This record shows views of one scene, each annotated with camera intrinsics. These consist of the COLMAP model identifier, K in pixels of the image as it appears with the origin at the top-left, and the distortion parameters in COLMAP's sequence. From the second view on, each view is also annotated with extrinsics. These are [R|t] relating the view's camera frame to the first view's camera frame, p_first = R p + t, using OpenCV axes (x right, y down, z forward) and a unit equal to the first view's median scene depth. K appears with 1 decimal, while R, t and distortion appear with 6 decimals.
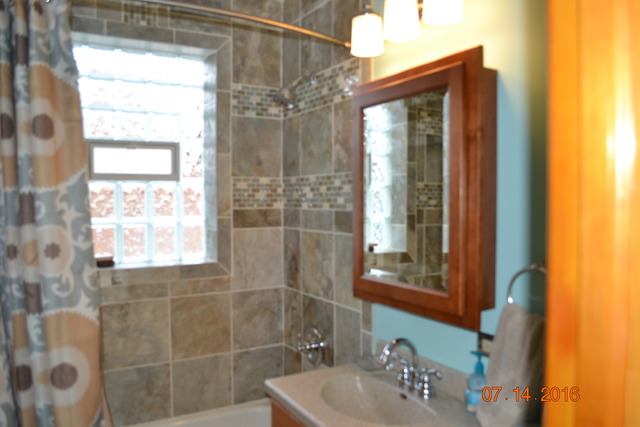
lens RADIAL K [[518.5, 0, 319.6], [0, 518.5, 213.8], [0, 0, 1]] dist [-0.080589, 0.014231]
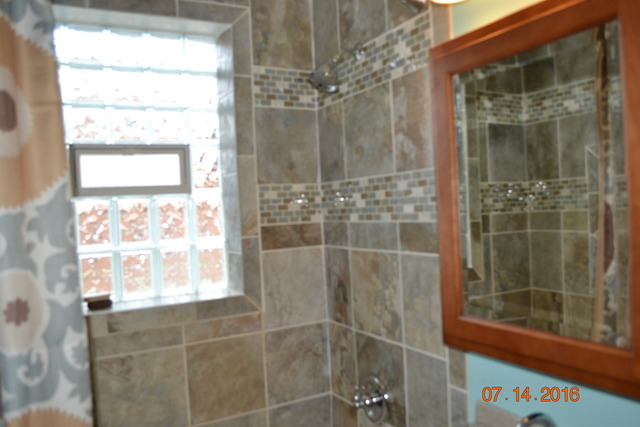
lens RADIAL K [[518.5, 0, 319.9], [0, 518.5, 214.1], [0, 0, 1]] dist [-0.080589, 0.014231]
pose [[0.998691, -0.045509, -0.023341, -0.061019], [0.045115, 0.998835, -0.017148, -0.009675], [0.024094, 0.016073, 0.999580, 0.226368]]
